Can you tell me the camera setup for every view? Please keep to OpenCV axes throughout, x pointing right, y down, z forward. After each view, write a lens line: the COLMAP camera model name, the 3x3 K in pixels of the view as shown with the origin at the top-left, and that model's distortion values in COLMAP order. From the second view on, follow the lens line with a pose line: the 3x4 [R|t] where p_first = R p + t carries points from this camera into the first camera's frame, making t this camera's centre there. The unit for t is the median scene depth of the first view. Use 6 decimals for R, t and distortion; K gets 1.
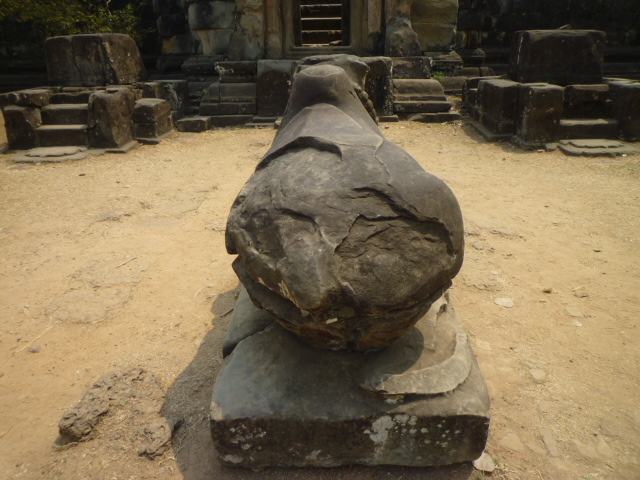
lens RADIAL K [[532.4, 0, 320.0], [0, 532.4, 240.0], [0, 0, 1]] dist [-0.016354, -0.014902]
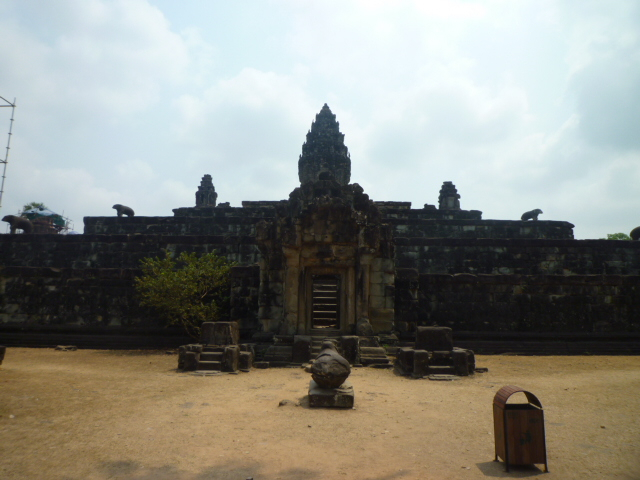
lens RADIAL K [[532.4, 0, 320.0], [0, 532.4, 240.0], [0, 0, 1]] dist [-0.016354, -0.014902]
pose [[0.999464, 0.032416, -0.004532, -0.020112], [-0.030680, 0.879532, -0.474850, 0.314523], [-0.011407, 0.474734, 0.880055, -1.000835]]
